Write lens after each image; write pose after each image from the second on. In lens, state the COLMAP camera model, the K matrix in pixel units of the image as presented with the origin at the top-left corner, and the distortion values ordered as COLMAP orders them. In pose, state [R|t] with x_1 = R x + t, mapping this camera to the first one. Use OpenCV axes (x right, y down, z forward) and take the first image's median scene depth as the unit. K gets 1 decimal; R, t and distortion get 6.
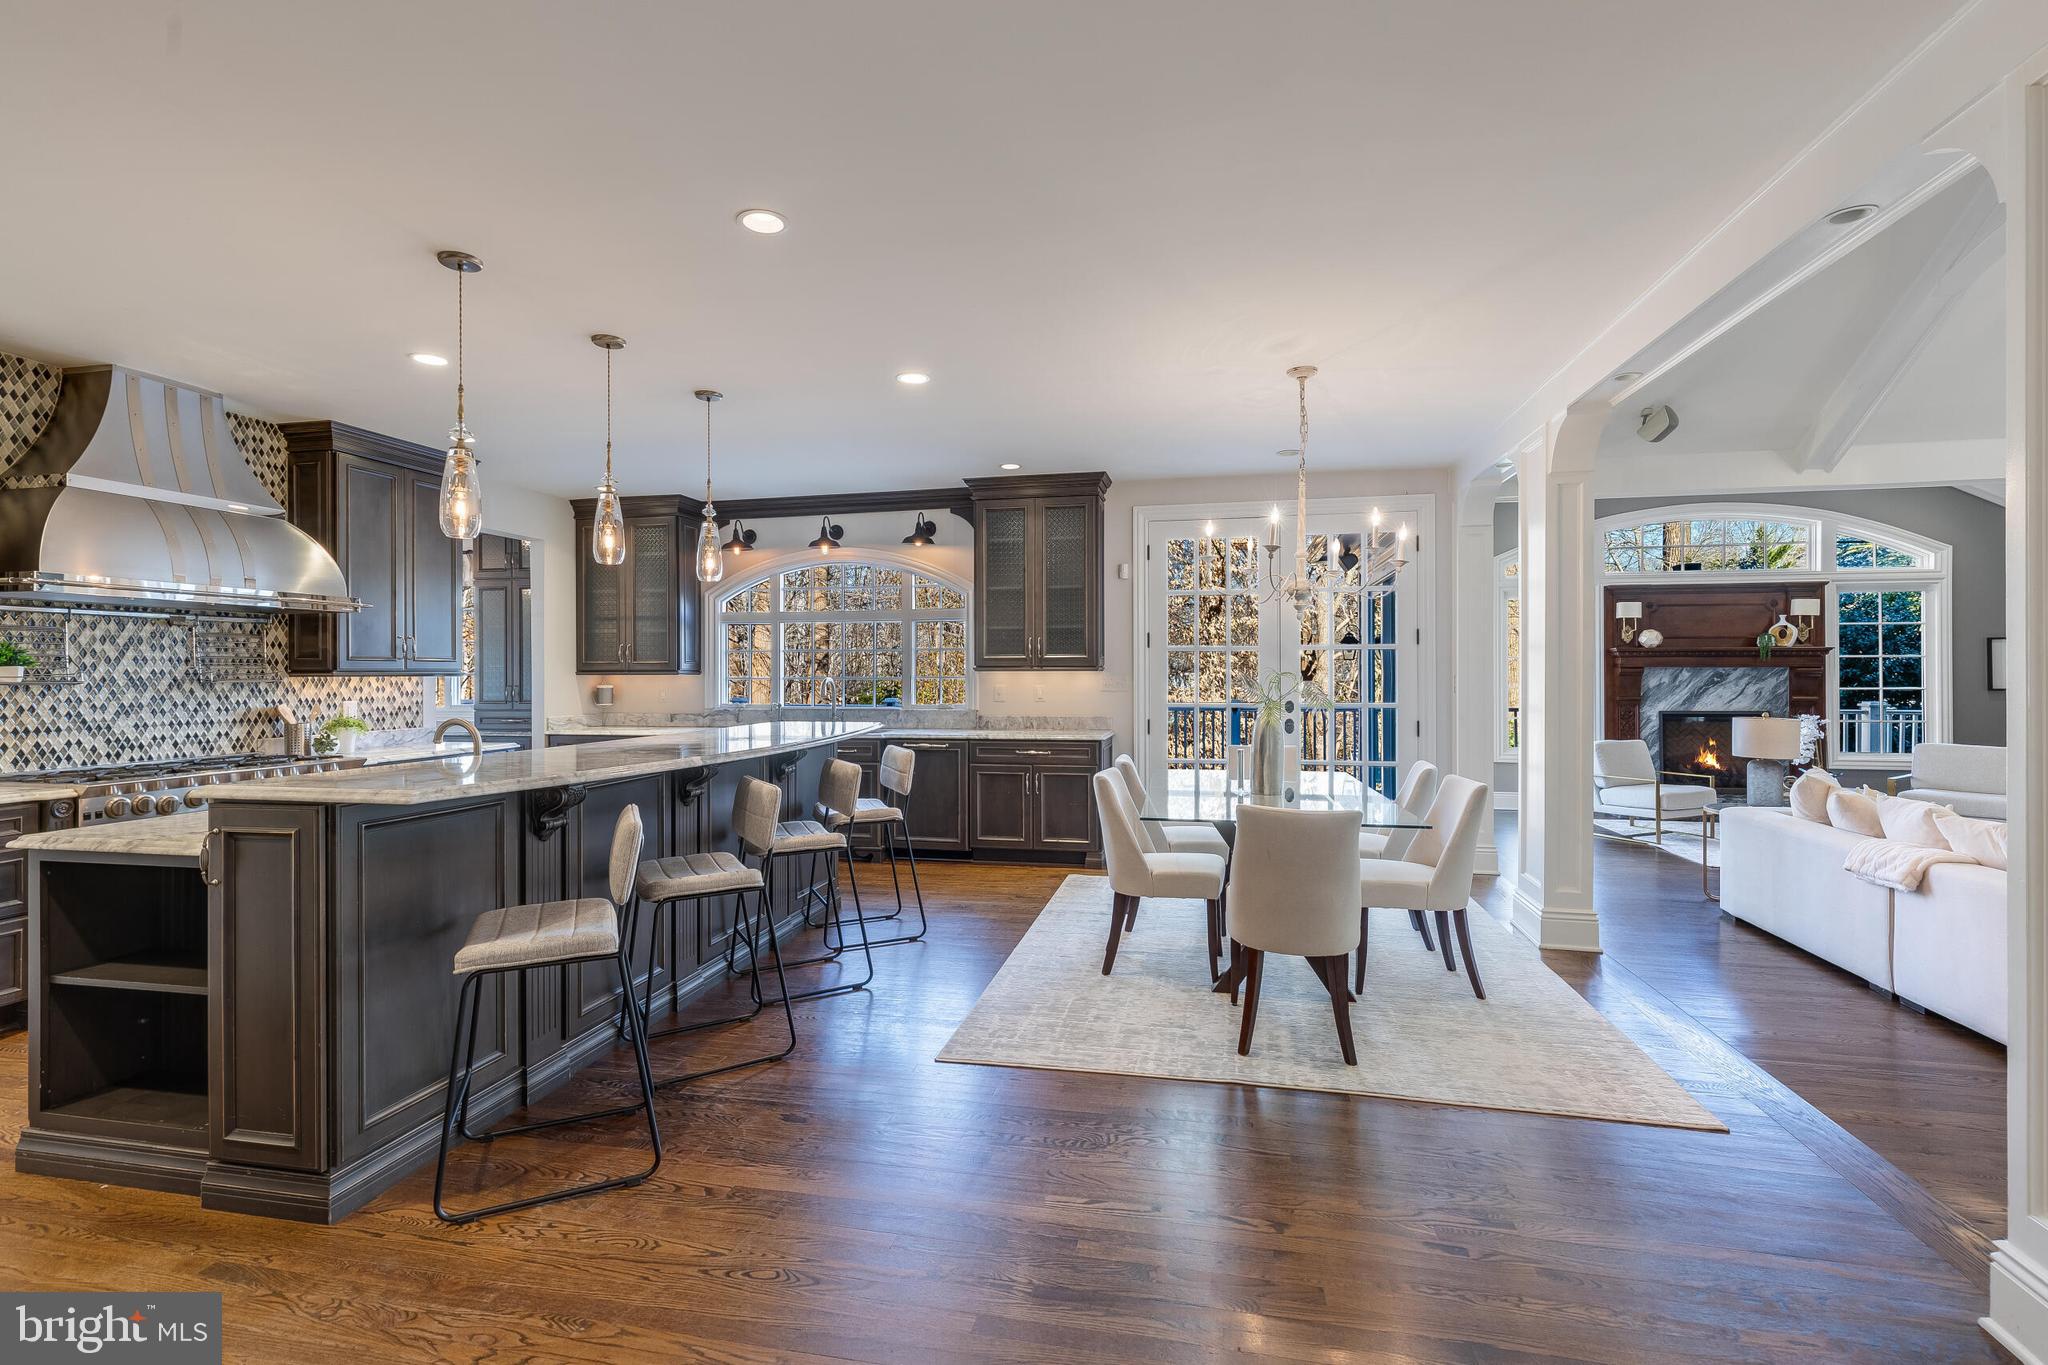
lens RADIAL K [[921.4, 0, 1026.2], [0, 921.4, 674.9], [0, 0, 1]] dist [0.003101, 0.000249]
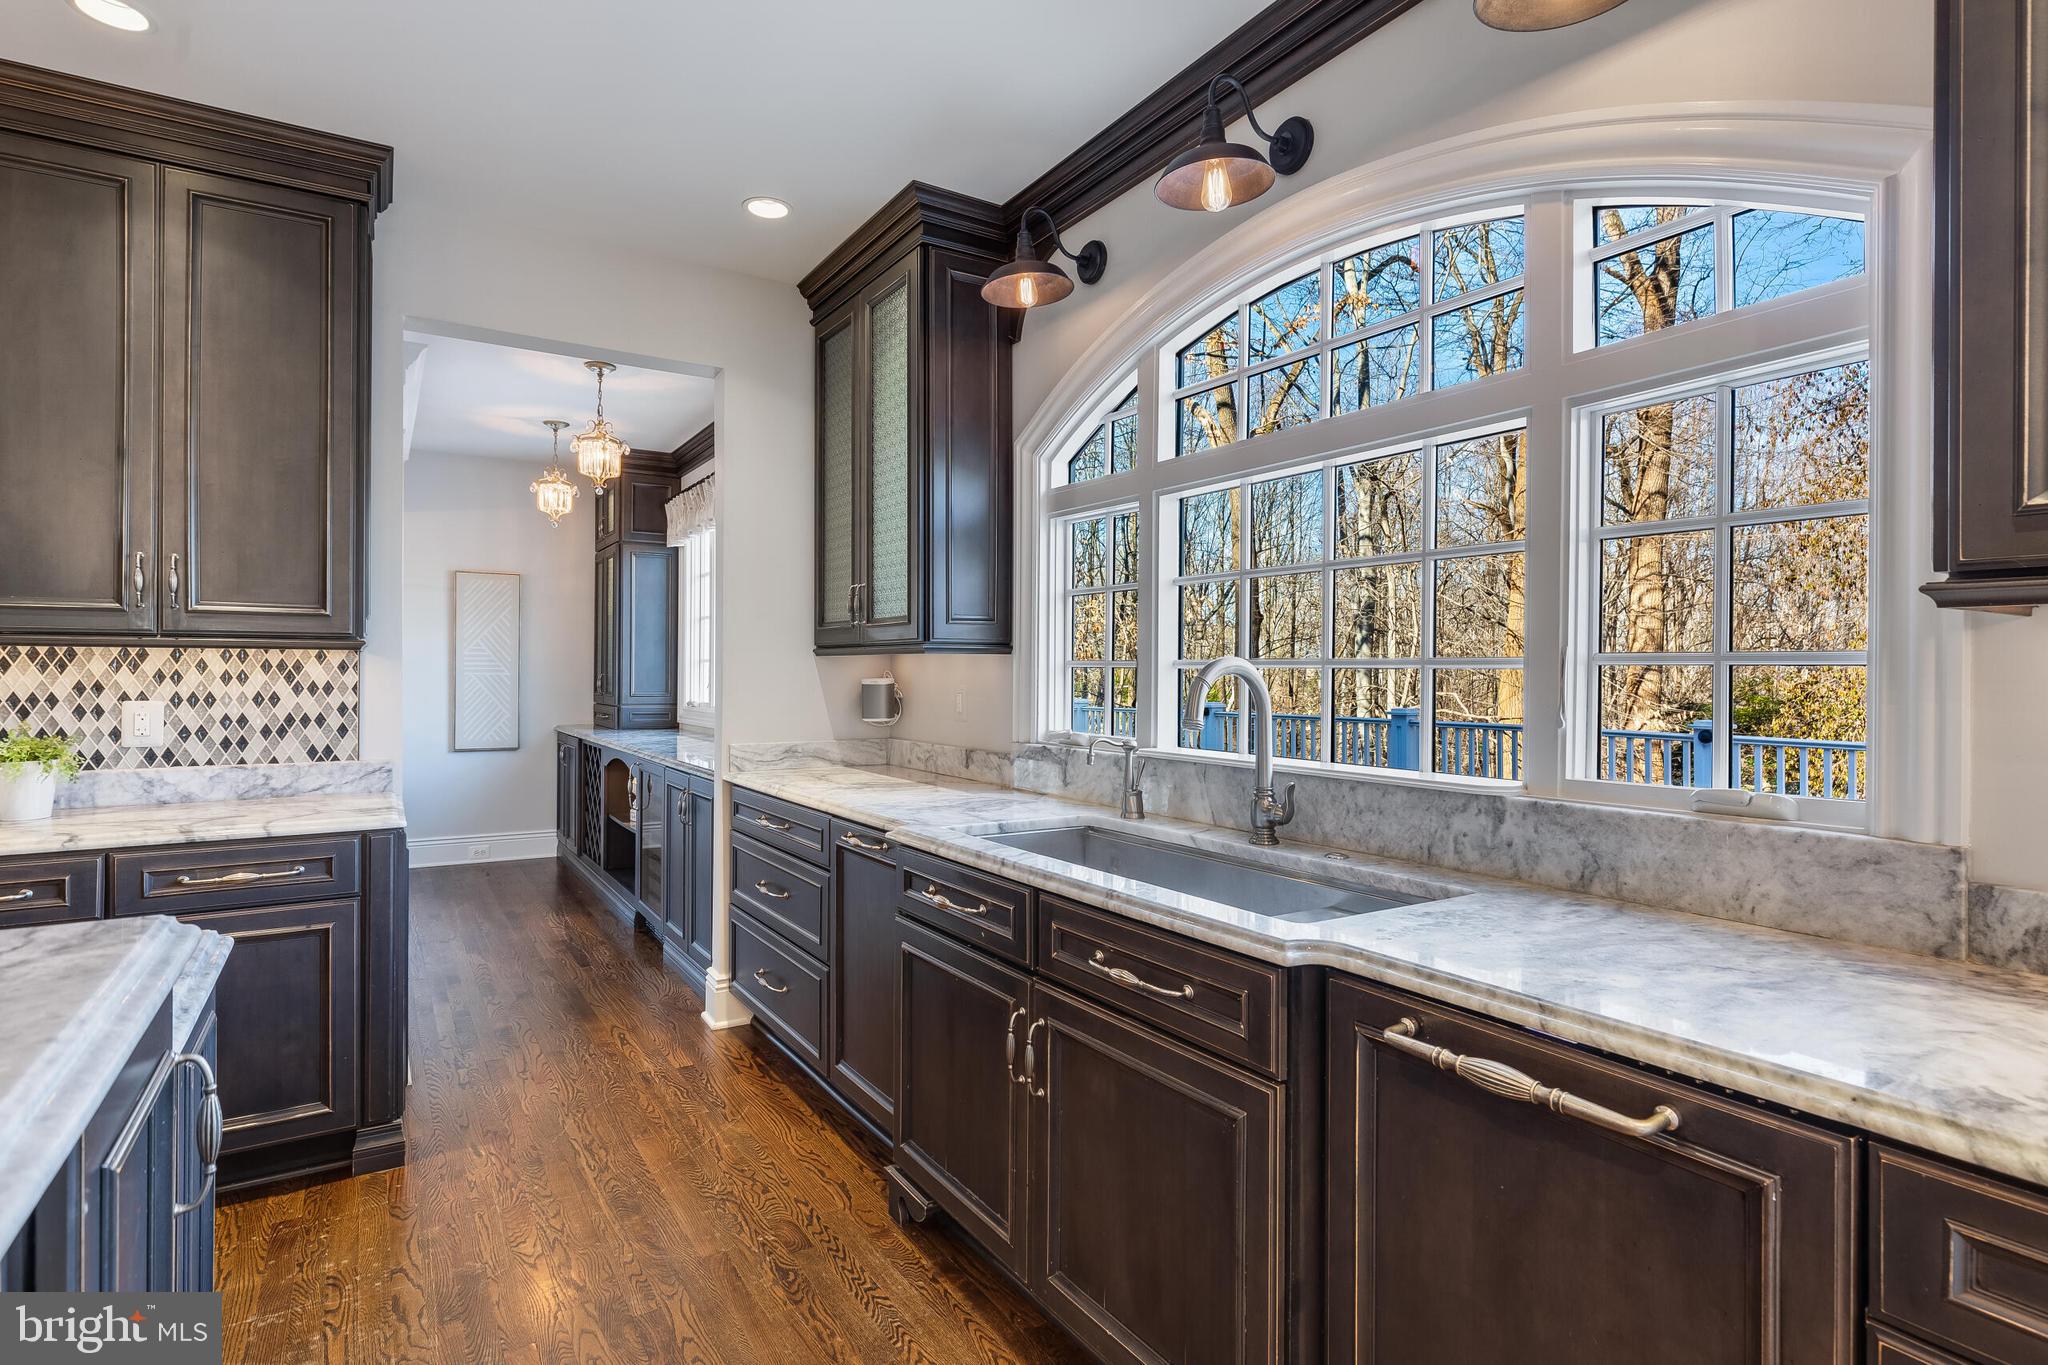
lens RADIAL K [[1038.9, 0, 1025.6], [0, 1038.9, 673.3], [0, 0, 1]] dist [-0.000252, -0.000180]
pose [[0.701167, 0.008131, -0.712951, -0.027801], [-0.008229, 0.999961, 0.003311, 0.005178], [0.712949, 0.003546, 0.701207, 0.552945]]
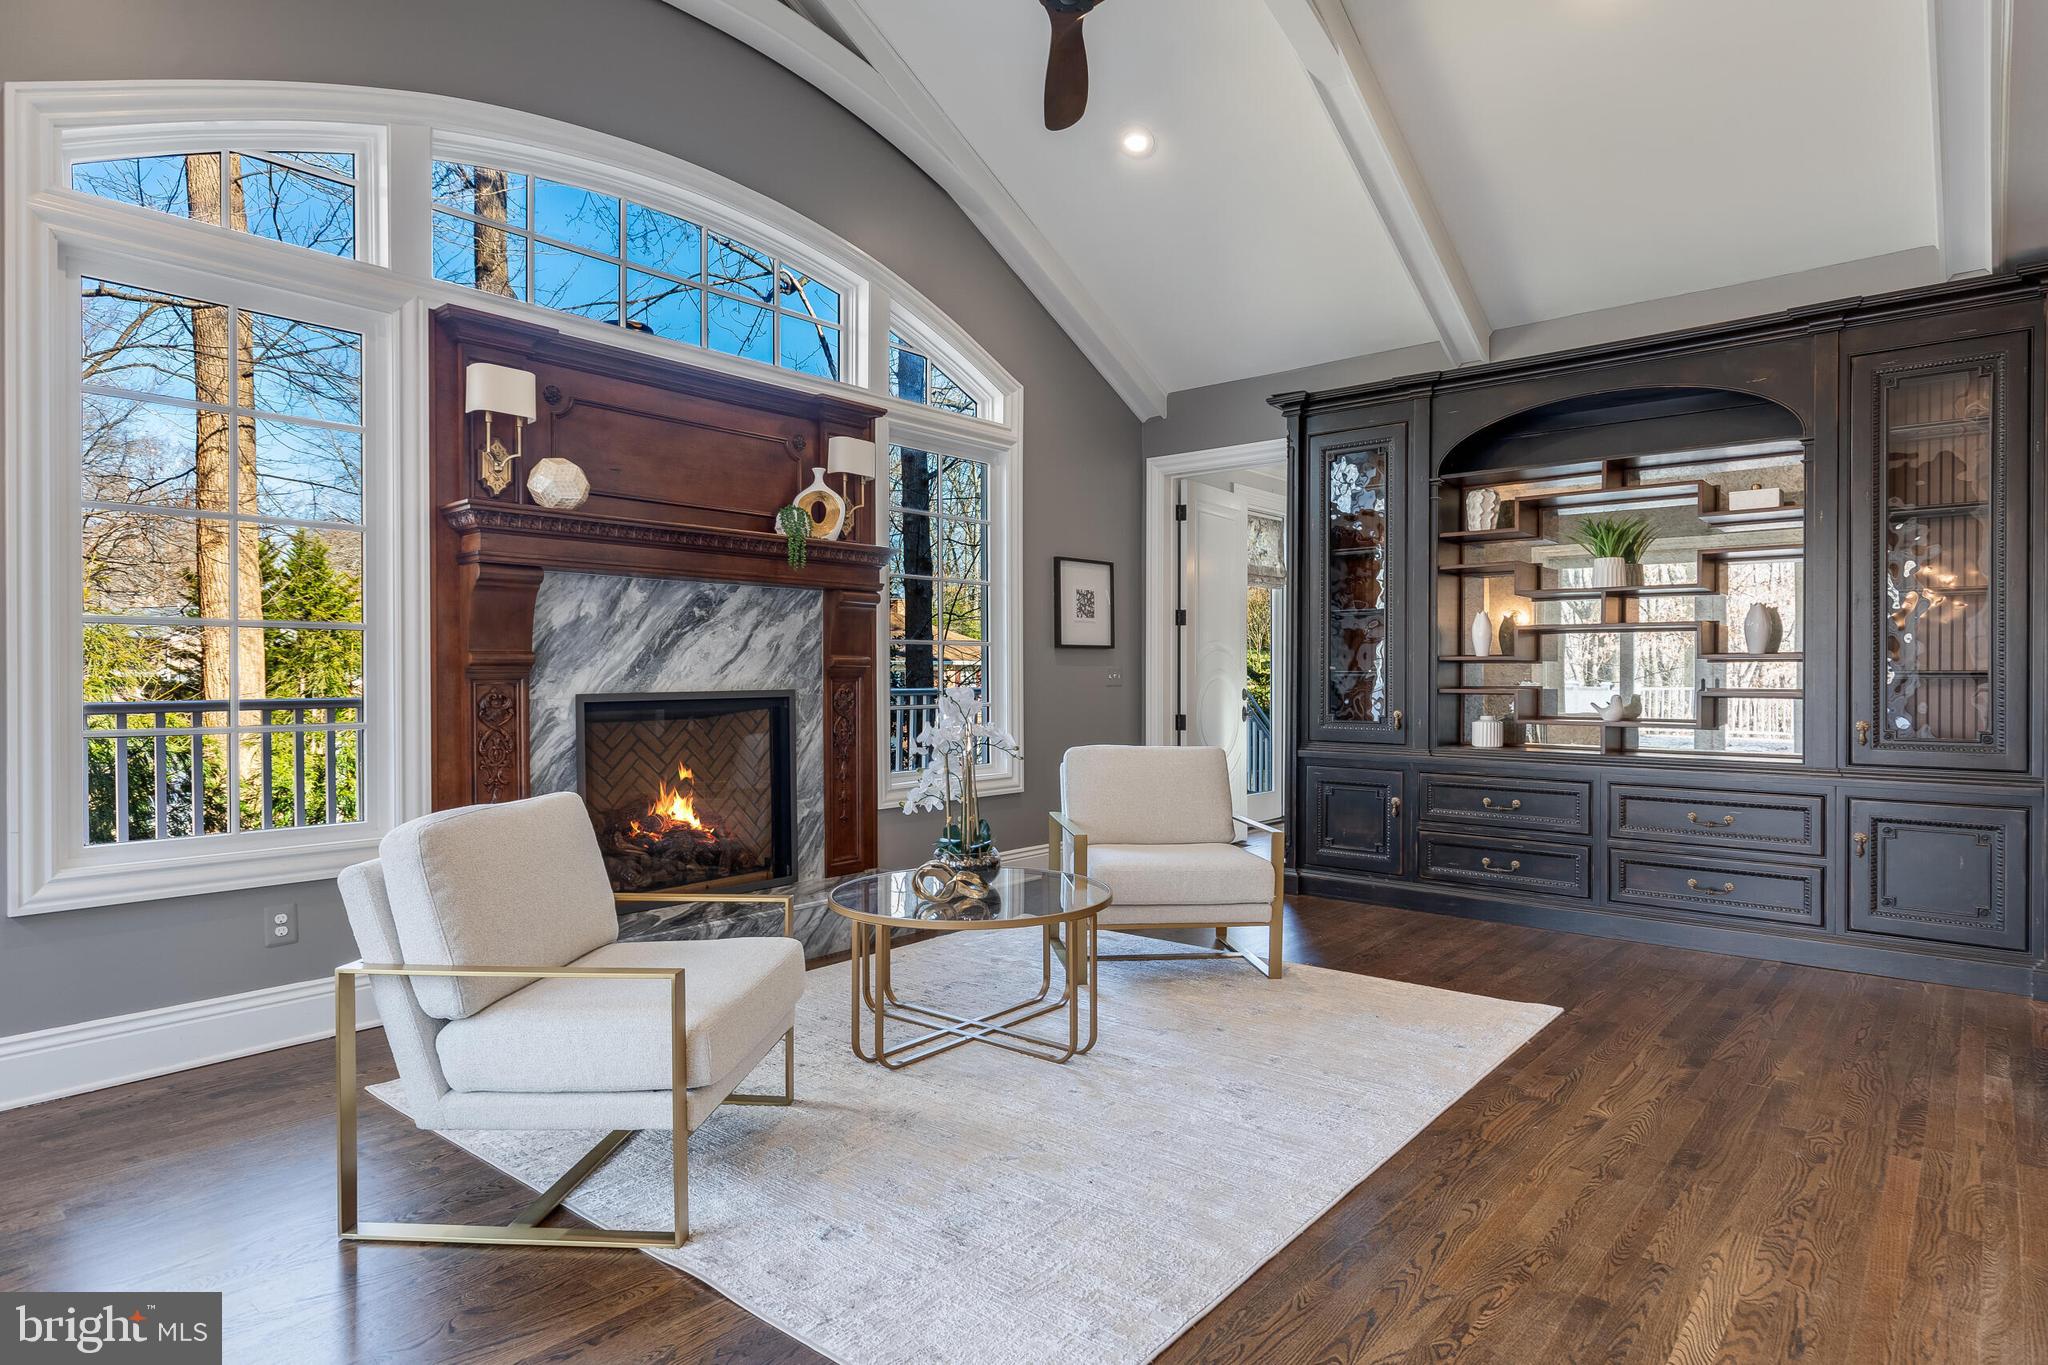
lens RADIAL K [[1120.6, 0, 1019.3], [0, 1120.6, 683.3], [0, 0, 1]] dist [0.001435, 0.000844]
pose [[0.480234, -0.007847, 0.877106, 0.402062], [-0.000479, 0.999957, 0.009208, 0.031974], [-0.877140, -0.004842, 0.480209, 0.665666]]
